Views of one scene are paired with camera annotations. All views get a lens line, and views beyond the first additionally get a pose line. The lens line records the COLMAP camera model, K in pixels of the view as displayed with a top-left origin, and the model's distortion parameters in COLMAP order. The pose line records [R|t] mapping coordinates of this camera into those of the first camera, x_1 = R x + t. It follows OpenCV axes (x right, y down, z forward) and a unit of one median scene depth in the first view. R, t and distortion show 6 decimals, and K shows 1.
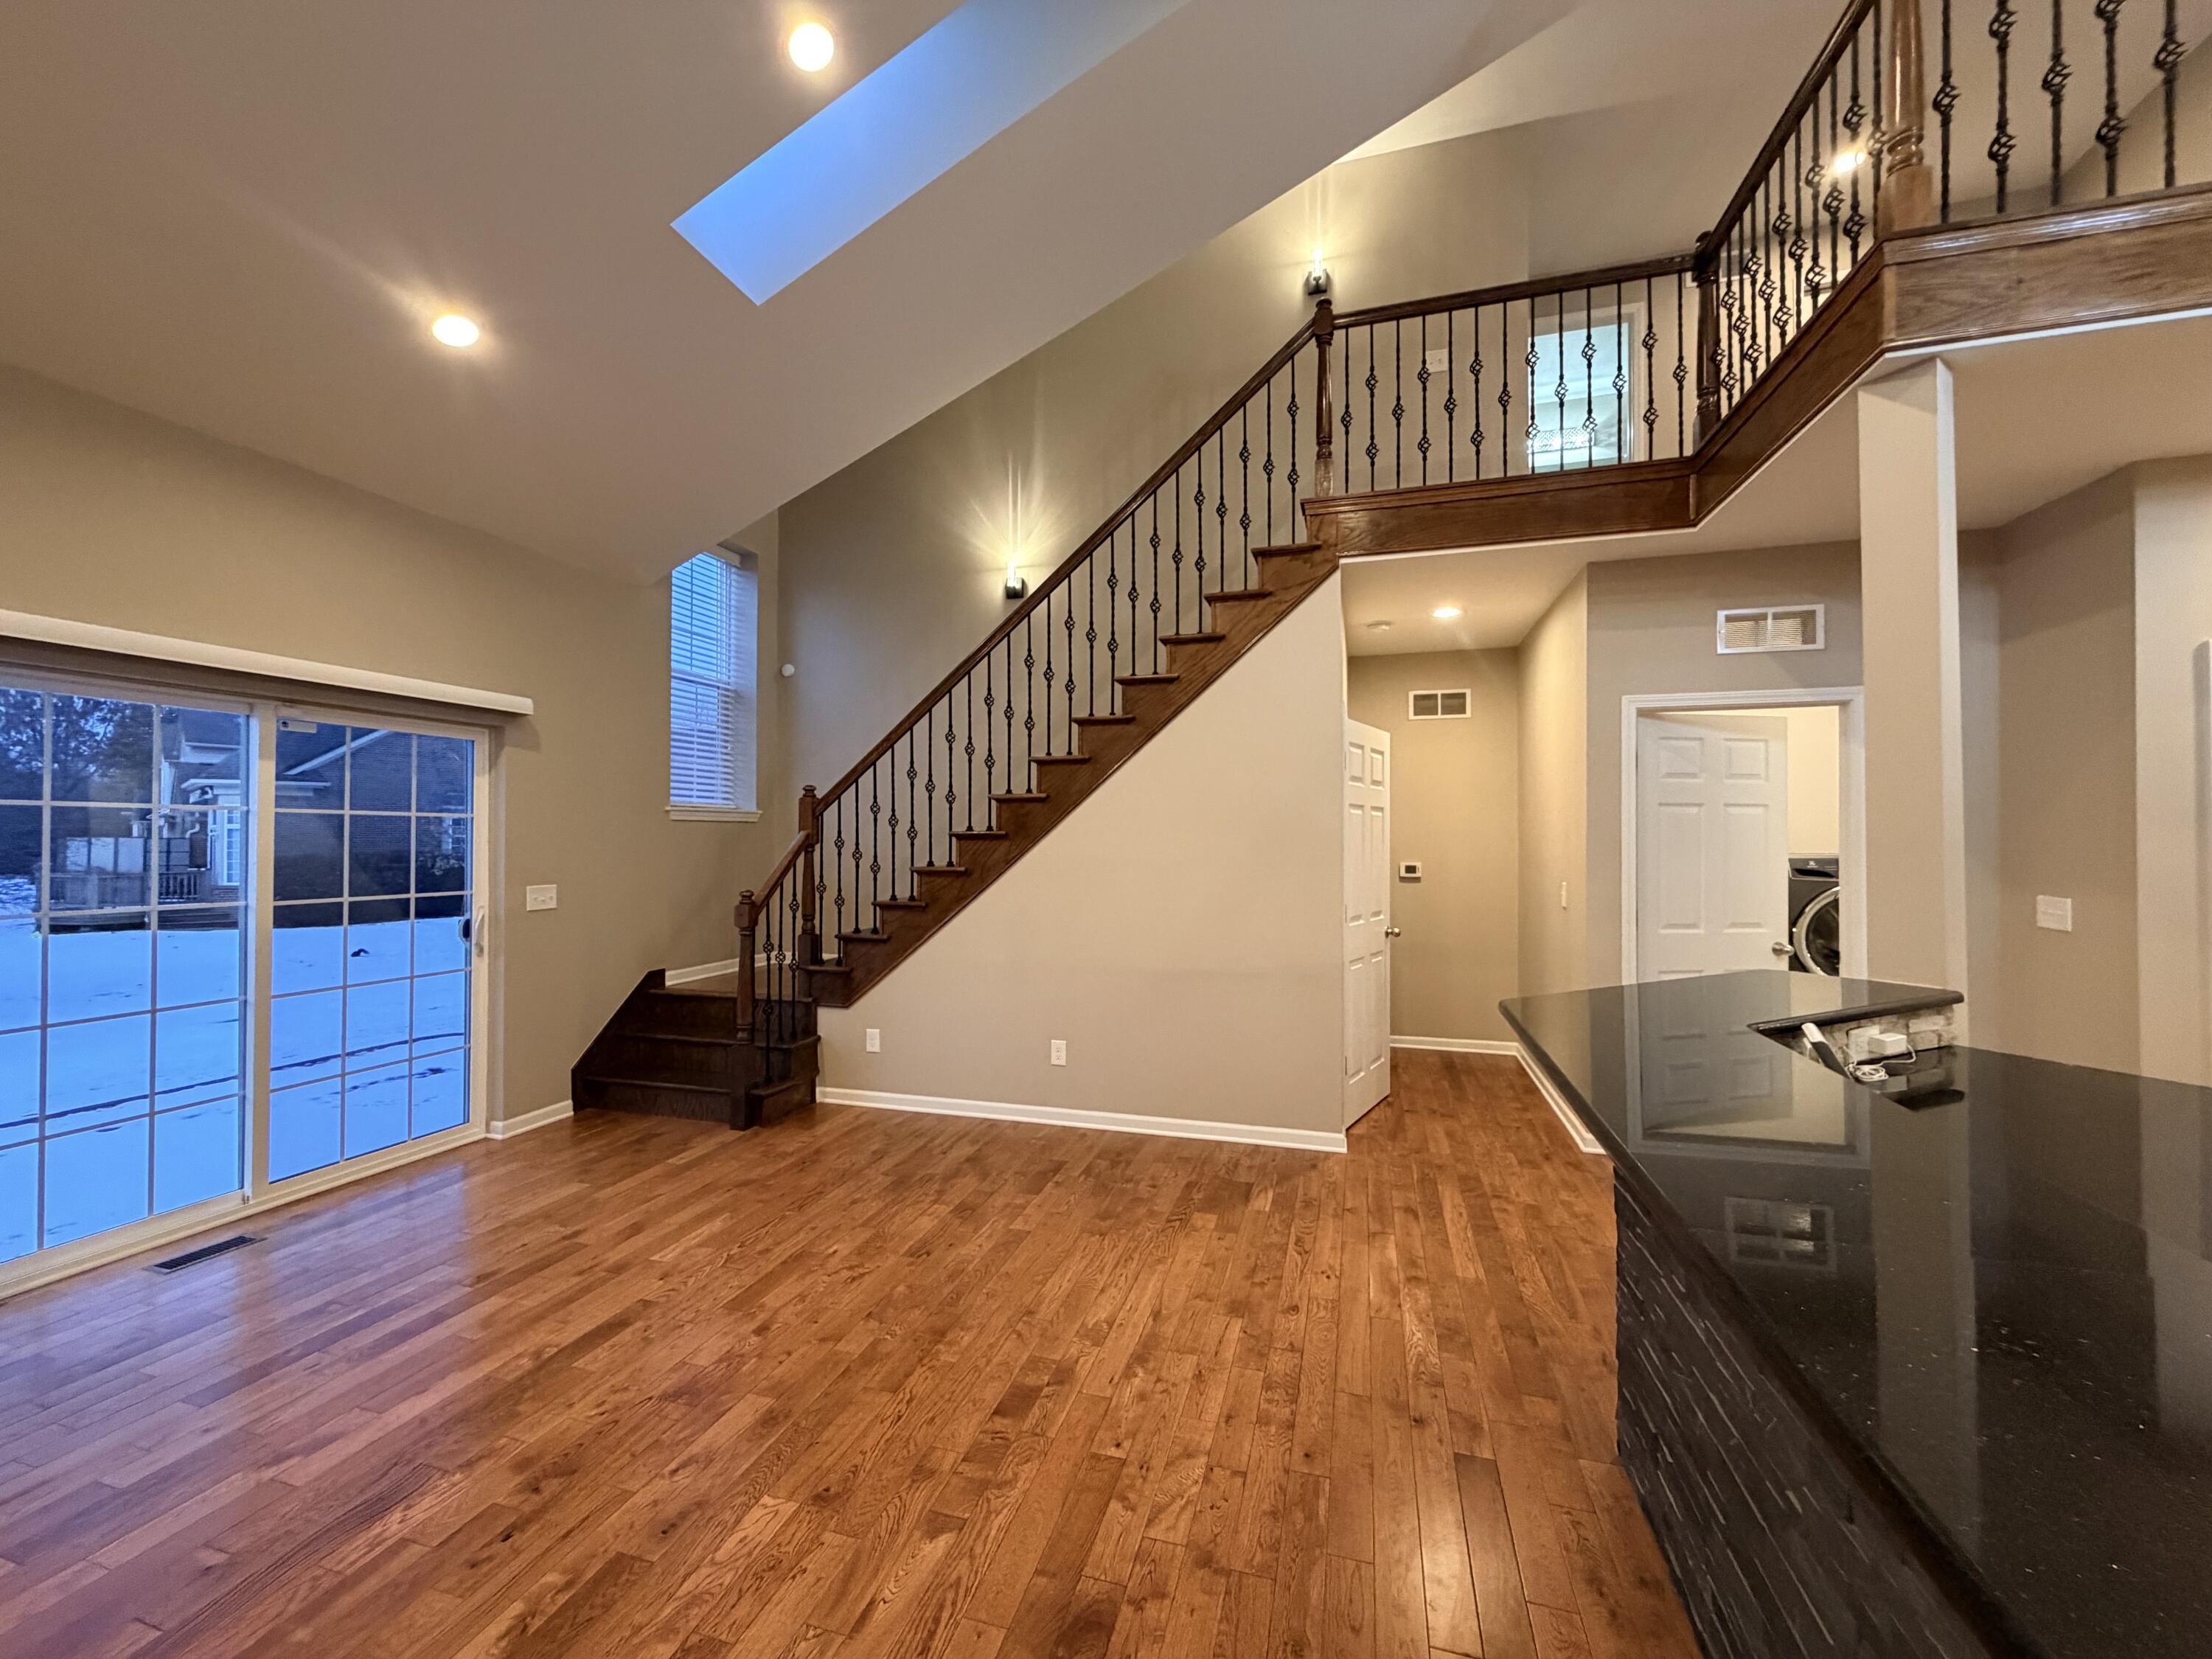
lens RADIAL K [[880.3, 0, 1098.9], [0, 880.3, 837.4], [0, 0, 1]] dist [-0.001068, 0.000767]
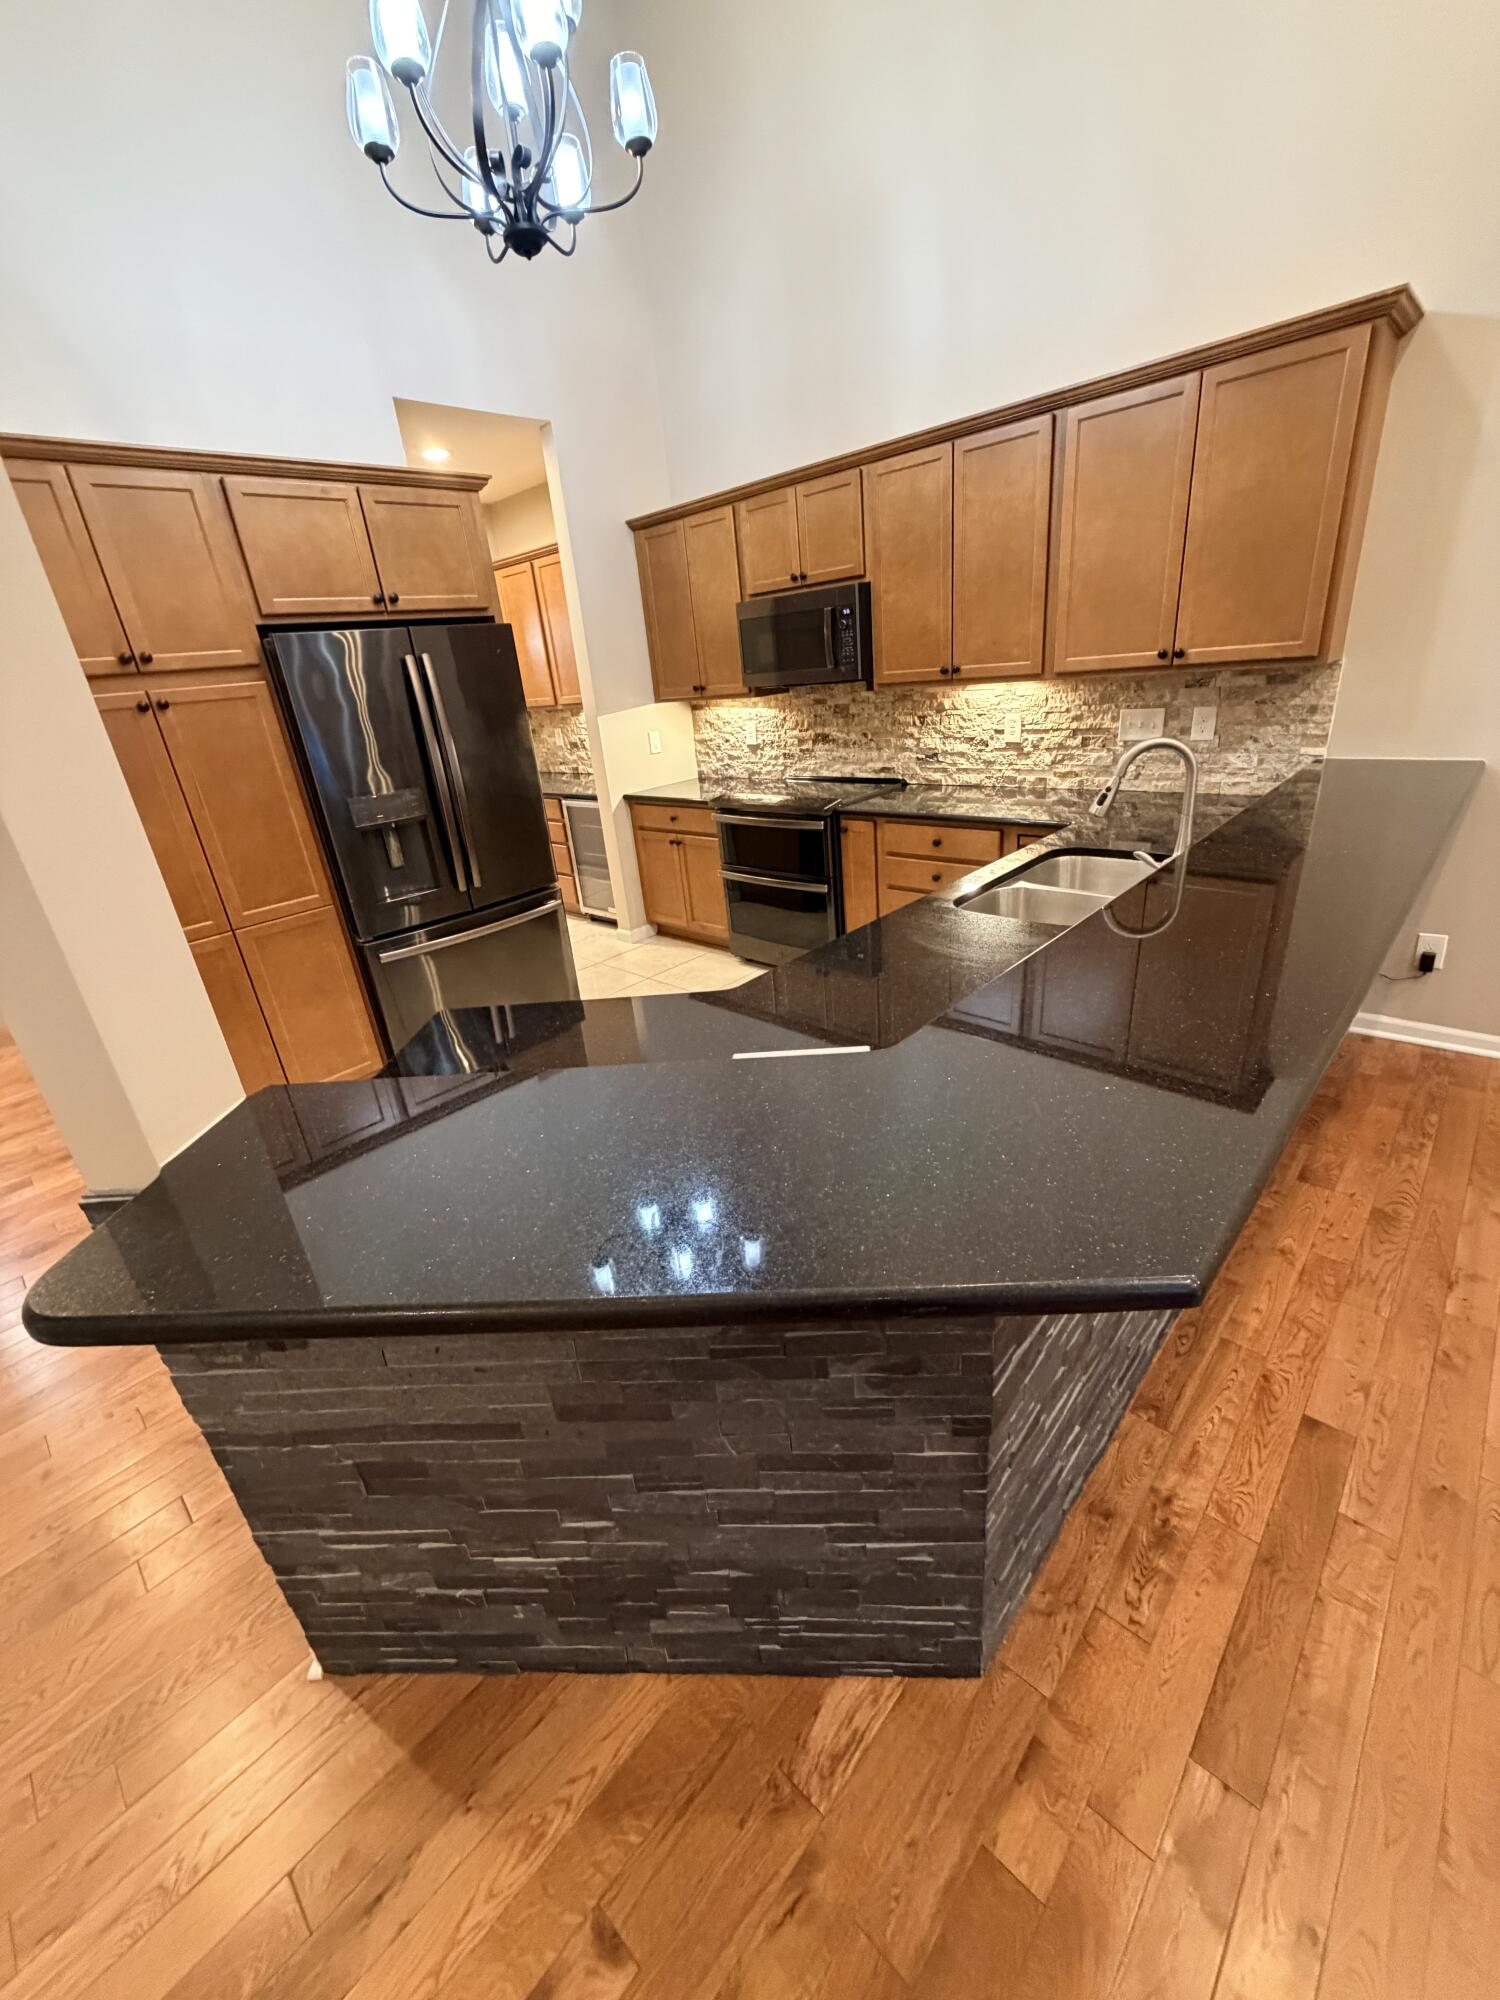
lens RADIAL K [[795.9, 0, 750.9], [0, 795.9, 989.3], [0, 0, 1]] dist [-0.001068, 0.000767]
pose [[-0.892468, -0.091272, 0.441780, 0.336753], [0.093804, 0.920363, 0.379647, -0.033846], [-0.441250, 0.380264, -0.812833, 0.880058]]
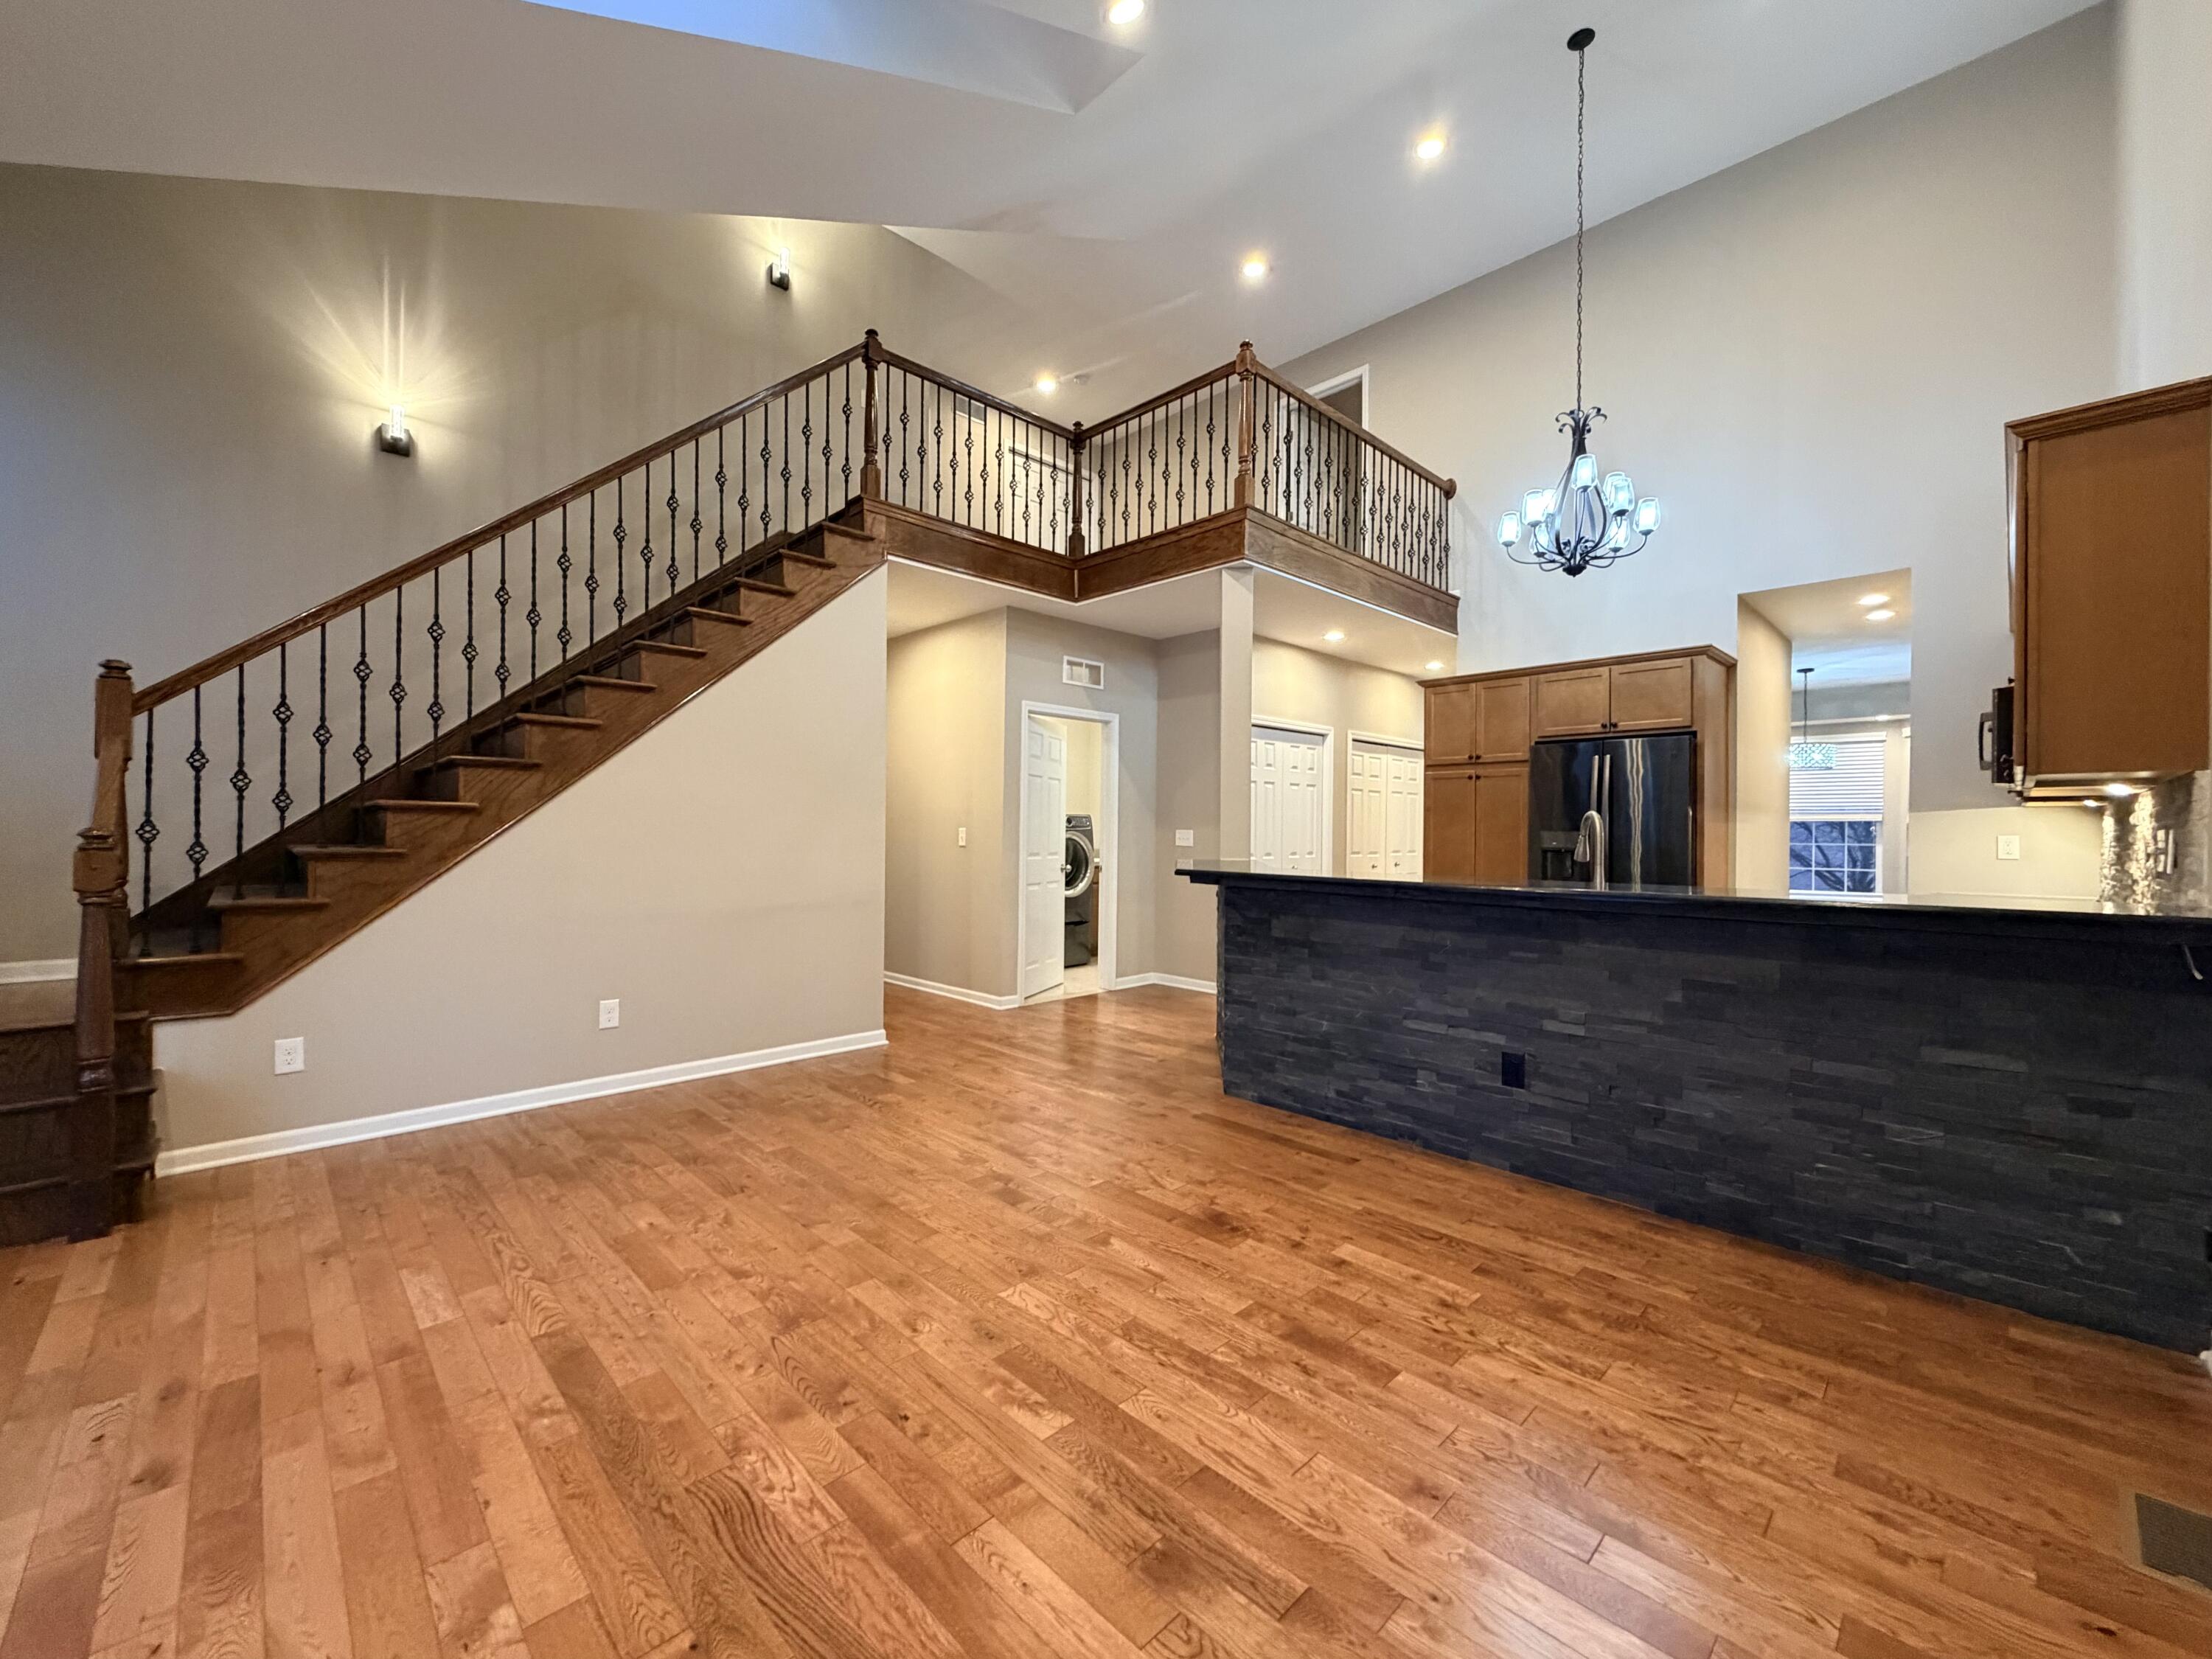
lens RADIAL K [[880.3, 0, 1098.1], [0, 880.3, 838.5], [0, 0, 1]] dist [-0.001068, 0.000767]
pose [[0.487237, -0.000390, 0.873270, -0.797078], [-0.010195, 0.999929, 0.006135, 0.078723], [-0.873210, -0.011892, 0.487199, 0.190212]]
